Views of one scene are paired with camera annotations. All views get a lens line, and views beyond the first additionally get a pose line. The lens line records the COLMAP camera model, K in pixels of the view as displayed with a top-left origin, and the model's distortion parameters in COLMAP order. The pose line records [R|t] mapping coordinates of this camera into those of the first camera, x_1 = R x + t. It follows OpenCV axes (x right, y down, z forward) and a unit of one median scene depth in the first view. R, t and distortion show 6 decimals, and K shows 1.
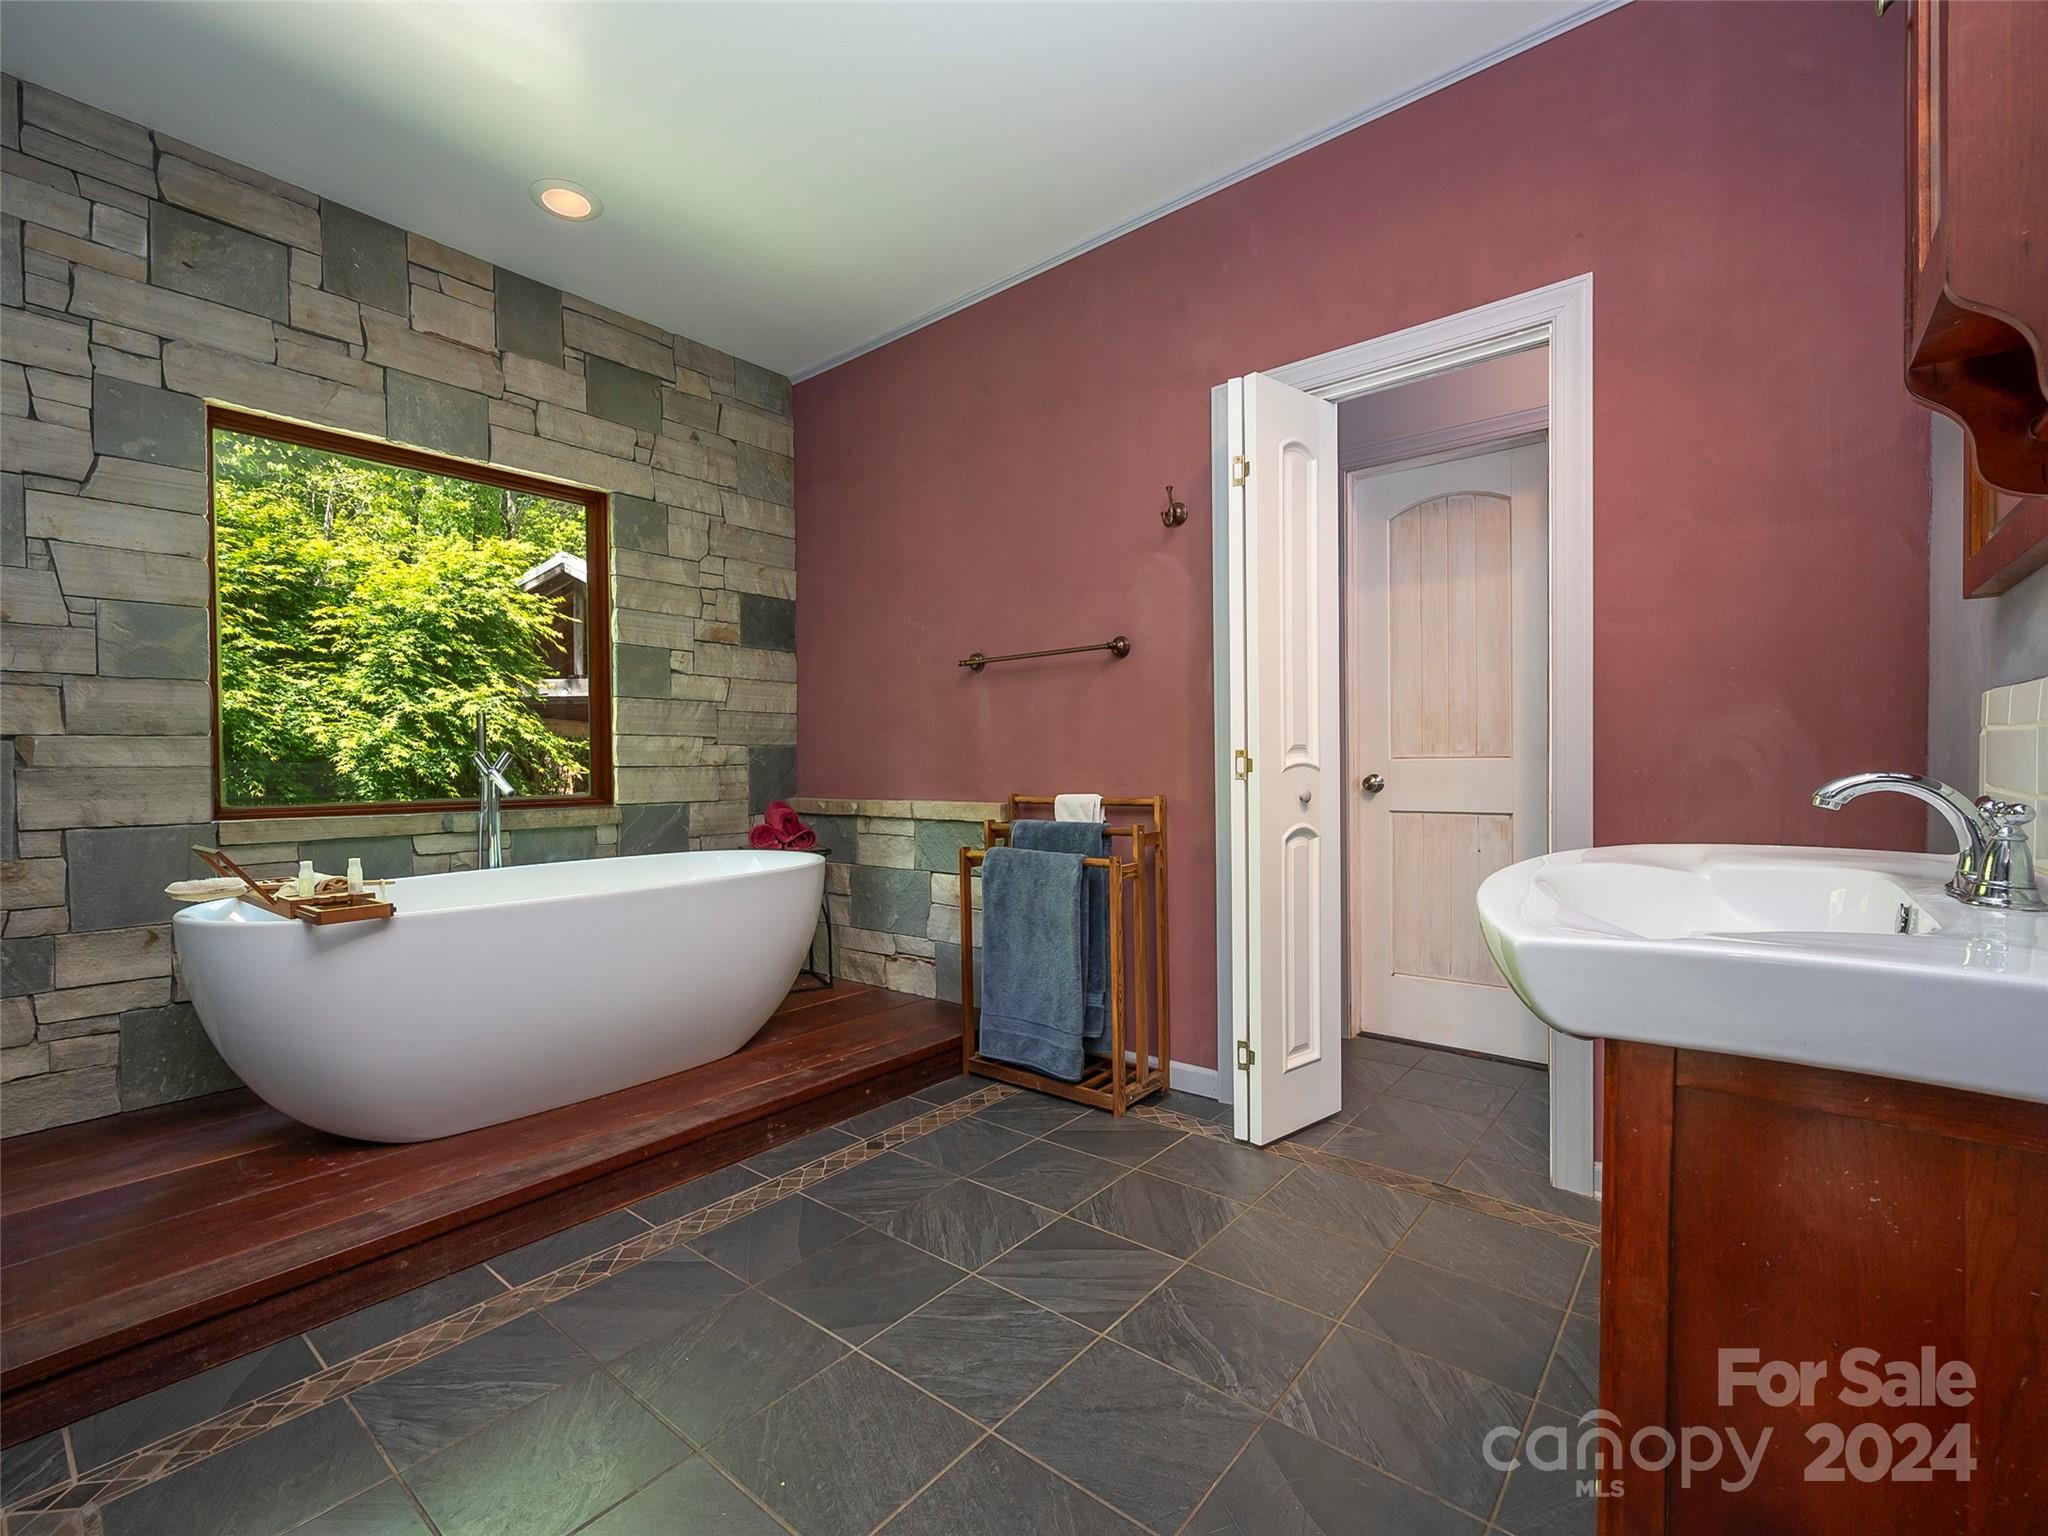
lens RADIAL K [[915.3, 0, 1012.9], [0, 915.3, 766.3], [0, 0, 1]] dist [0.008909, -0.000345]
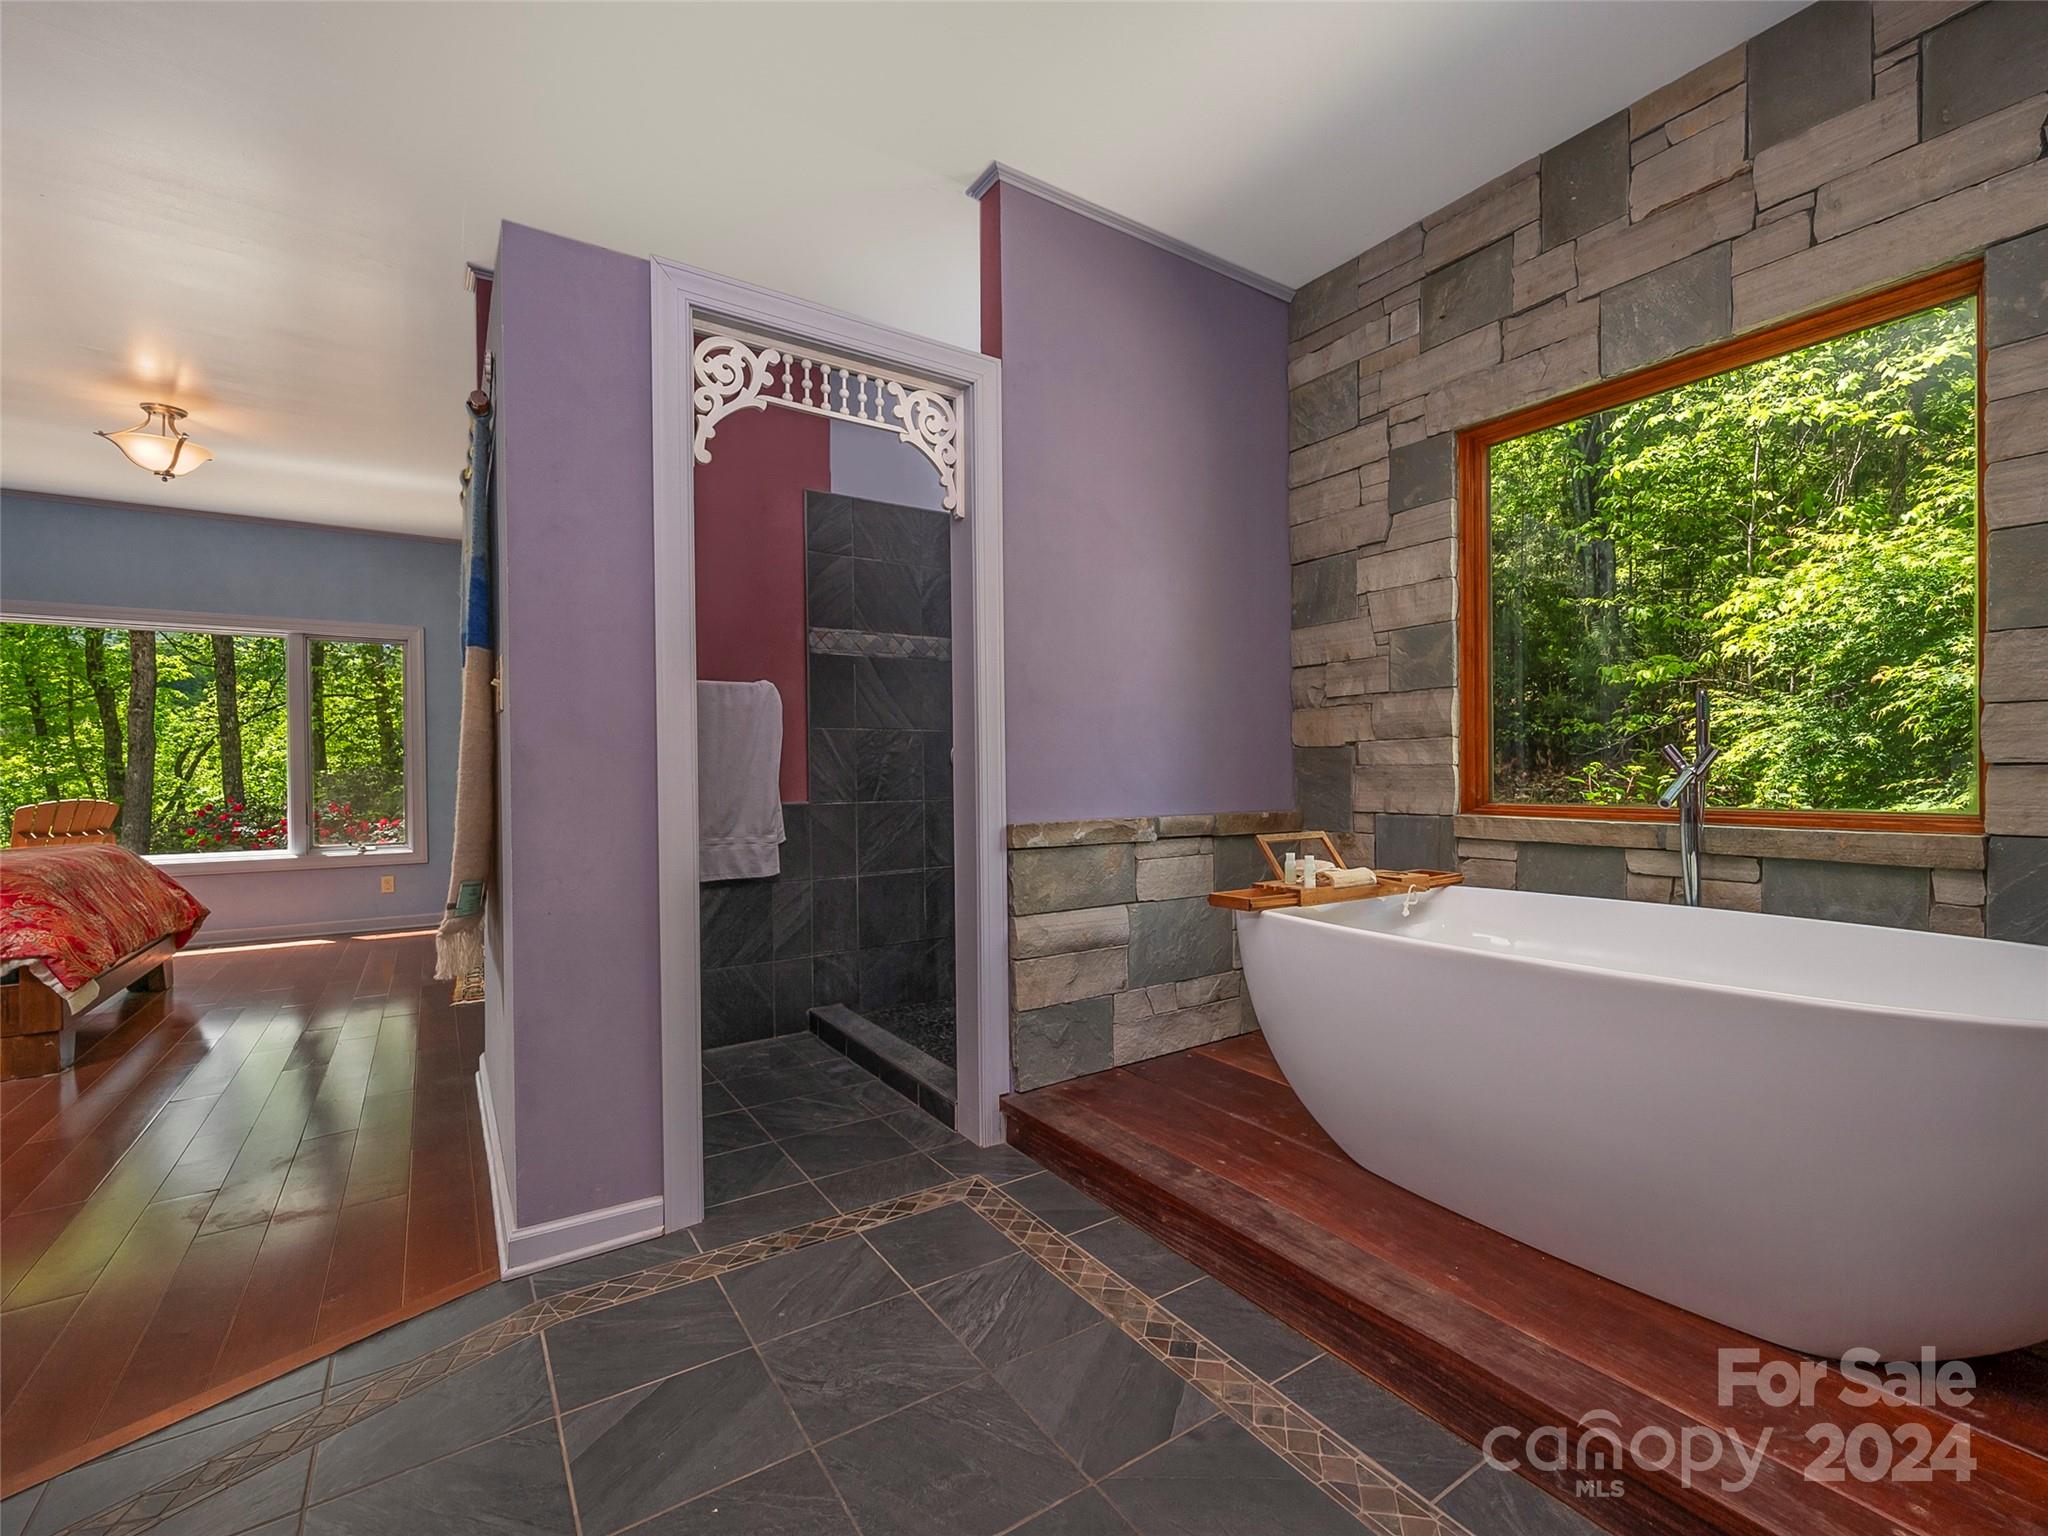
lens RADIAL K [[915.3, 0, 1069.5], [0, 915.3, 771.9], [0, 0, 1]] dist [0.008909, -0.000345]
pose [[-0.263624, 0.010446, -0.964569, 0.326541], [0.003678, 0.999945, 0.009823, -0.004229], [0.964619, -0.000958, -0.263648, 0.914648]]
